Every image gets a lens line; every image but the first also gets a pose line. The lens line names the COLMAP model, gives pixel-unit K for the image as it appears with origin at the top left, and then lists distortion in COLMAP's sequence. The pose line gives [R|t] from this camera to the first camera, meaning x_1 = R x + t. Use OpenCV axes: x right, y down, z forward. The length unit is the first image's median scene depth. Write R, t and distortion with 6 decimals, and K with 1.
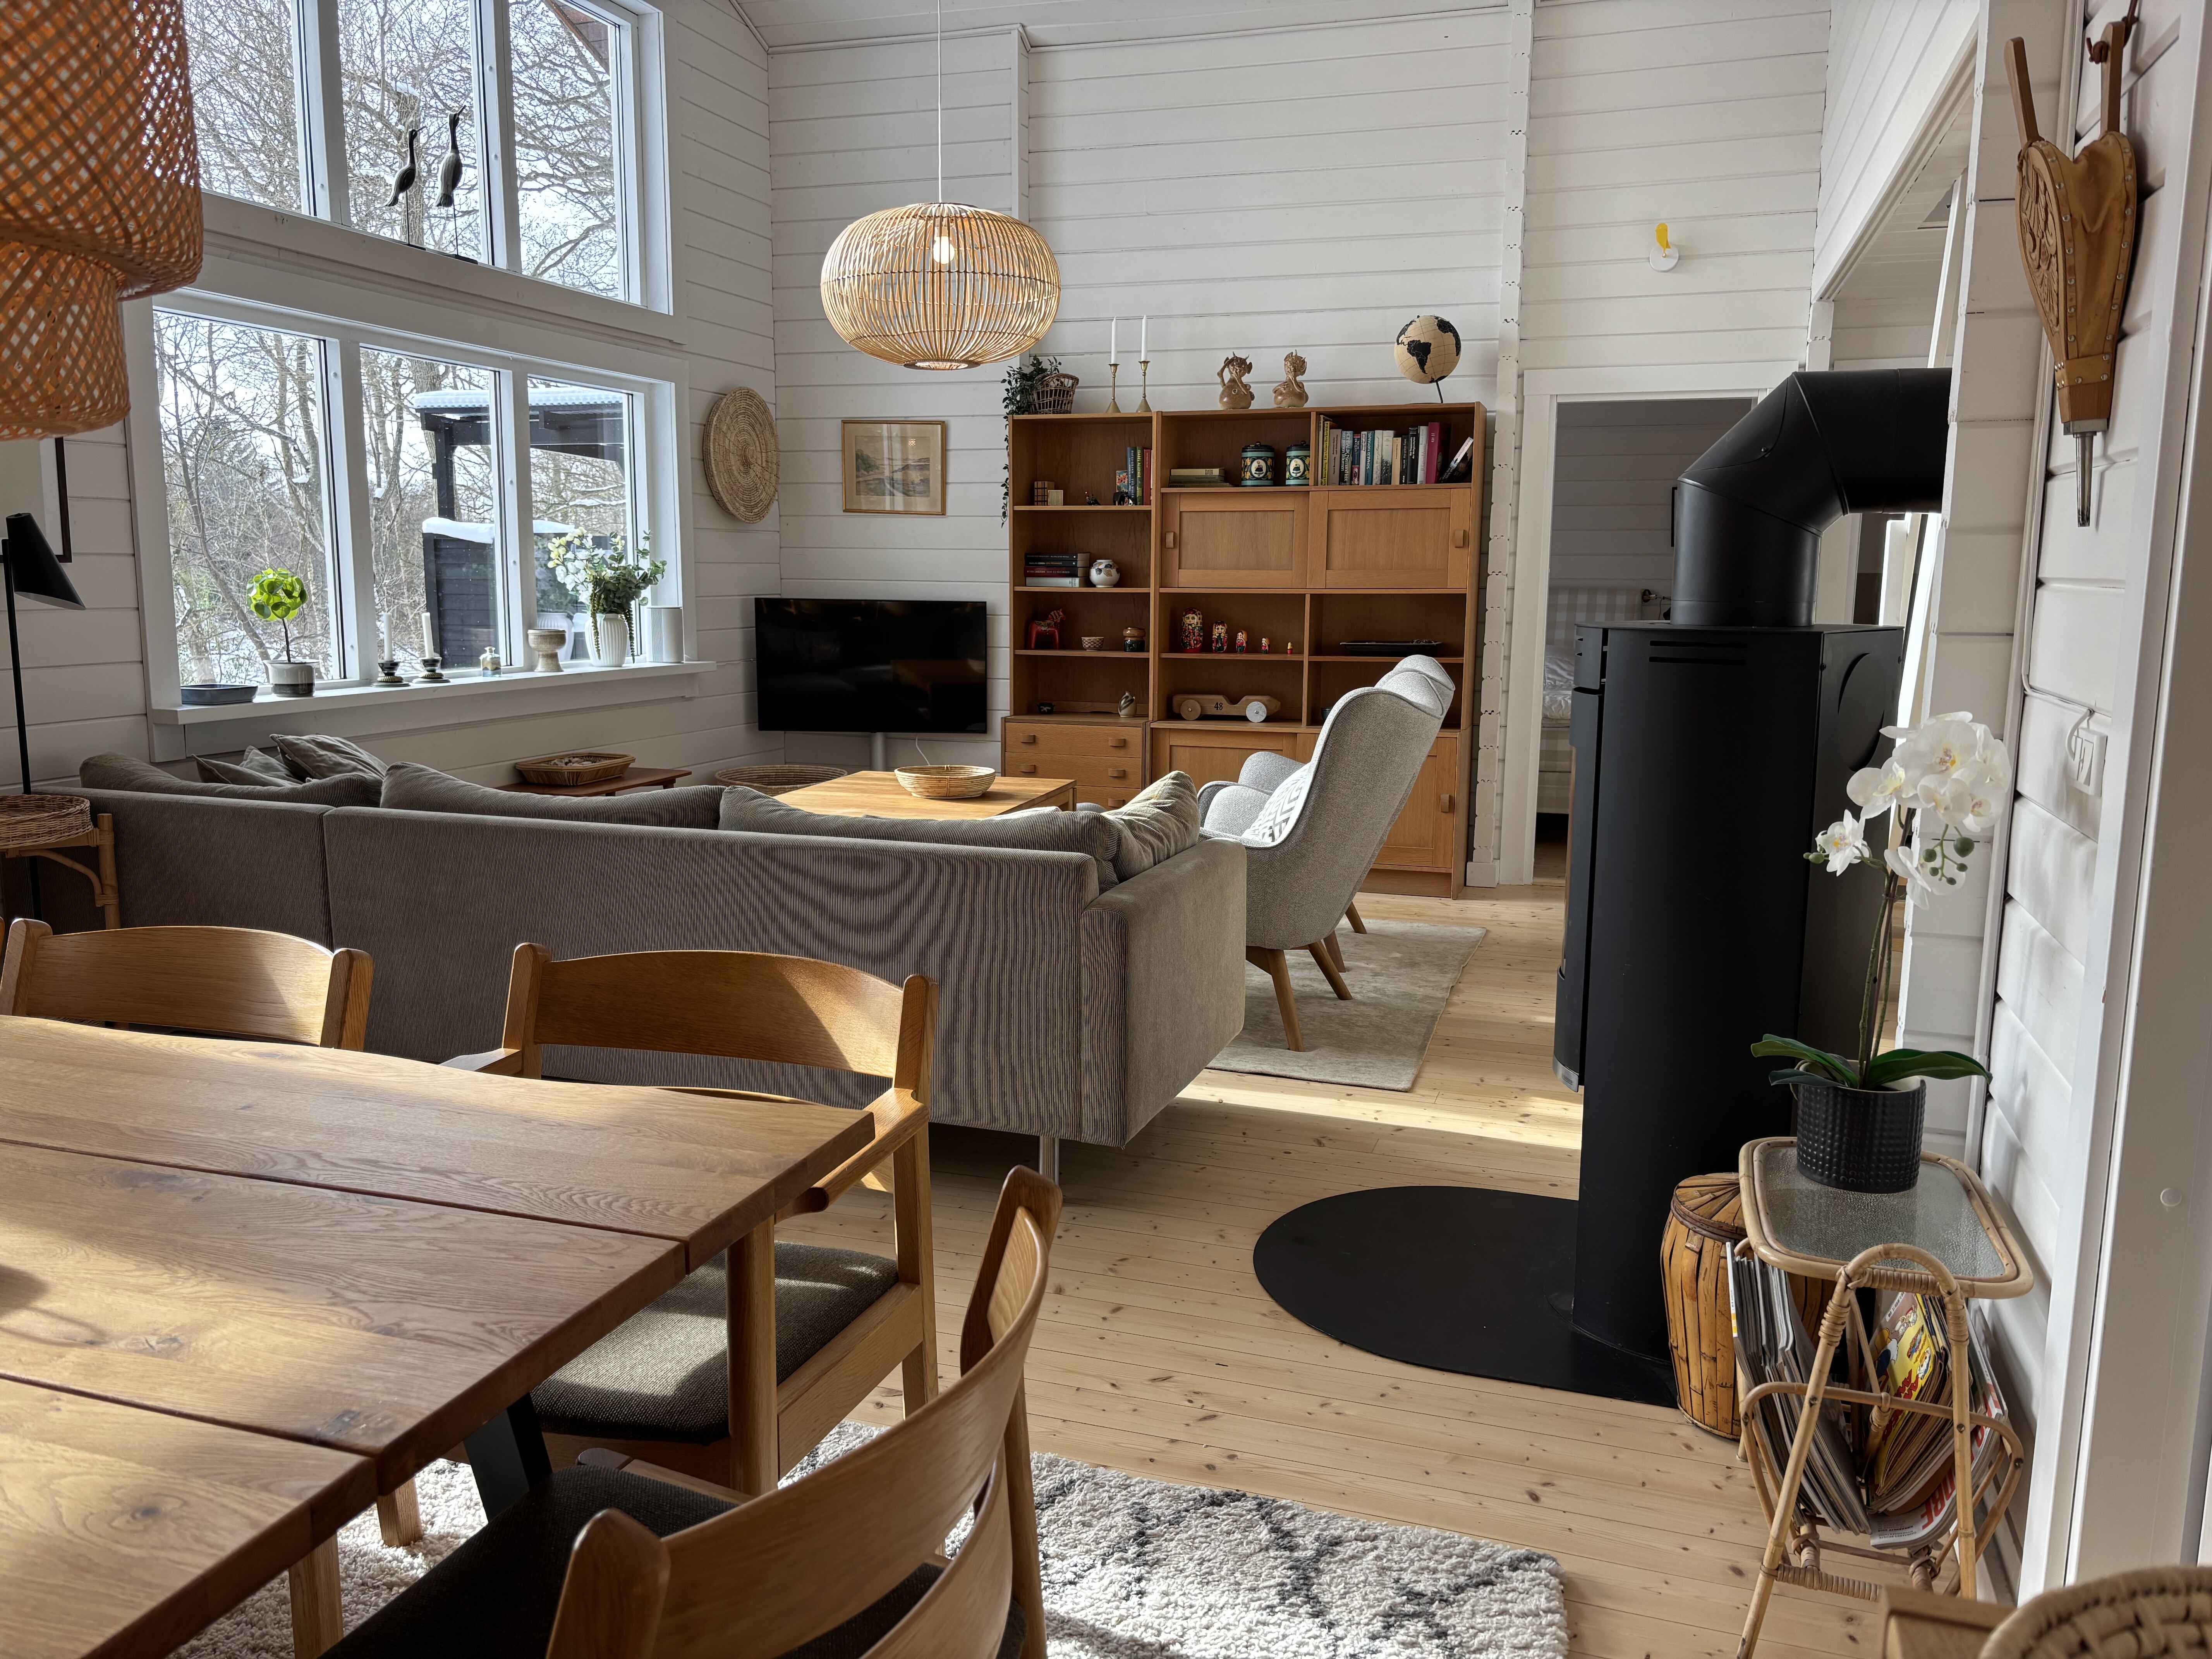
lens RADIAL K [[1668.3, 0, 1084.4], [0, 1668.3, 814.8], [0, 0, 1]] dist [0.015493, -0.032063]
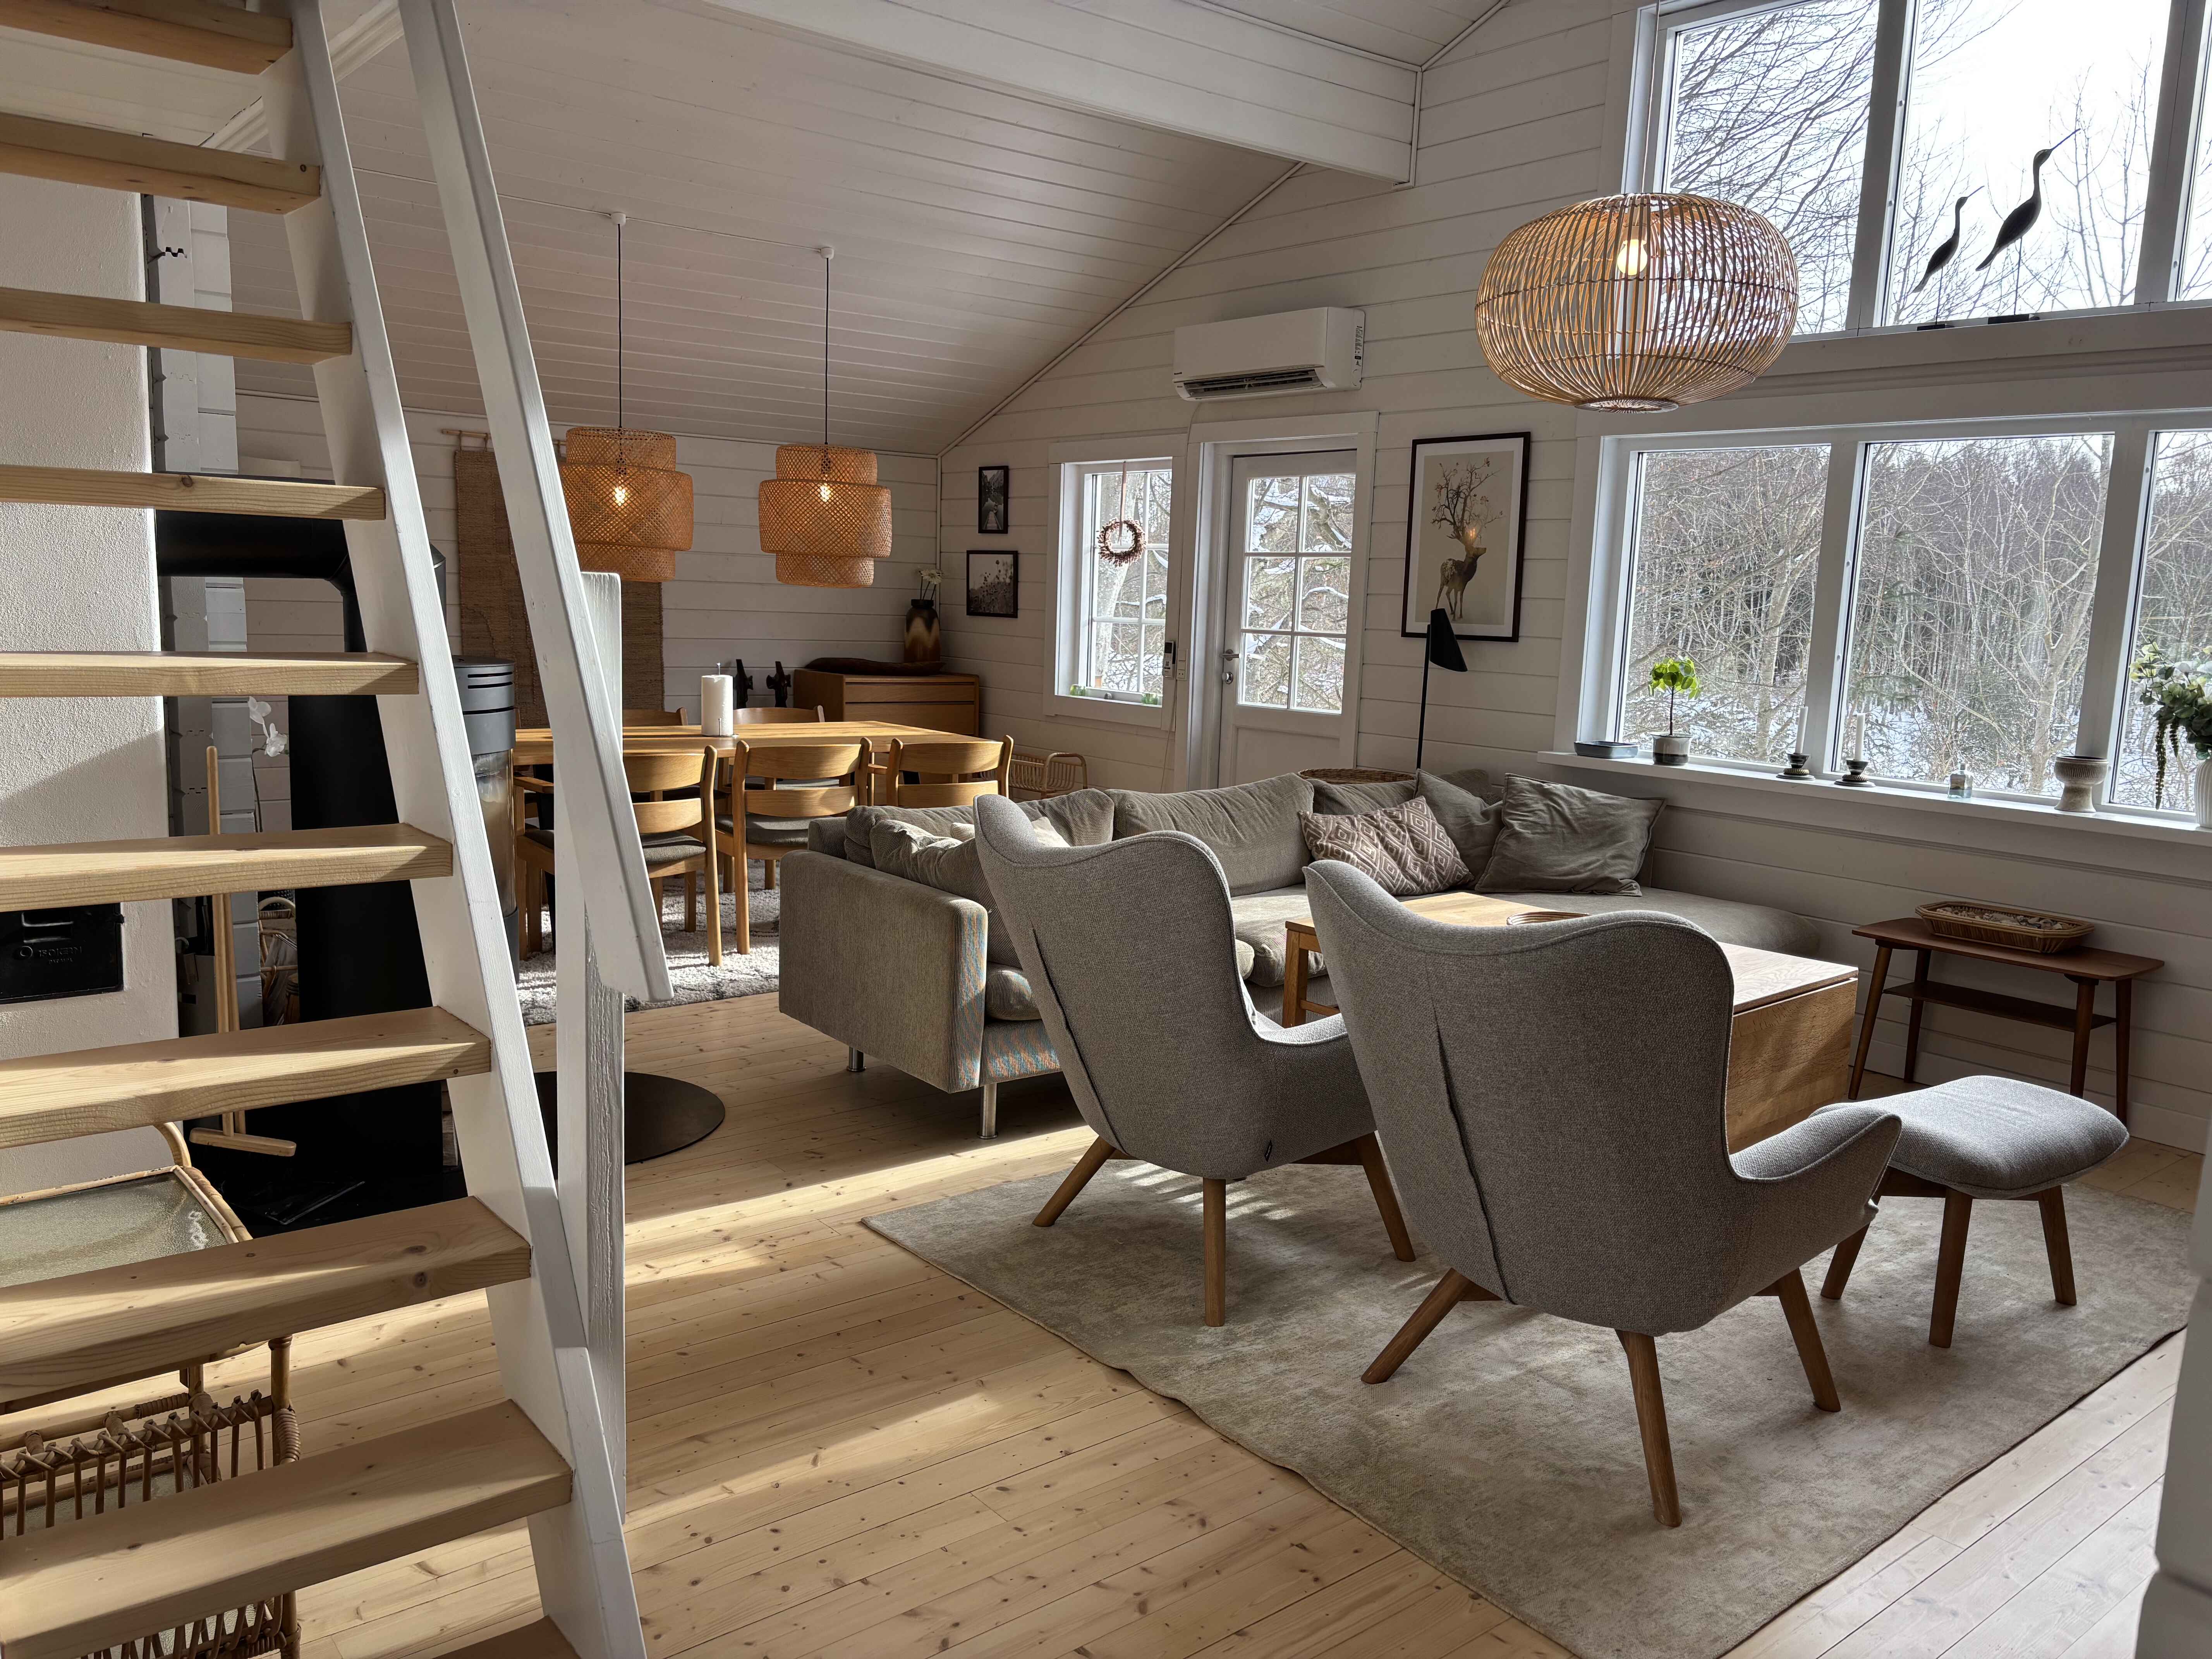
lens RADIAL K [[1668.3, 0, 1095.5], [0, 1668.3, 839.8], [0, 0, 1]] dist [0.015493, -0.032063]
pose [[-0.535273, 0.104067, -0.838244, 0.664188], [-0.160437, 0.961790, 0.221855, -0.196769], [0.829302, 0.253238, -0.498125, 1.155159]]
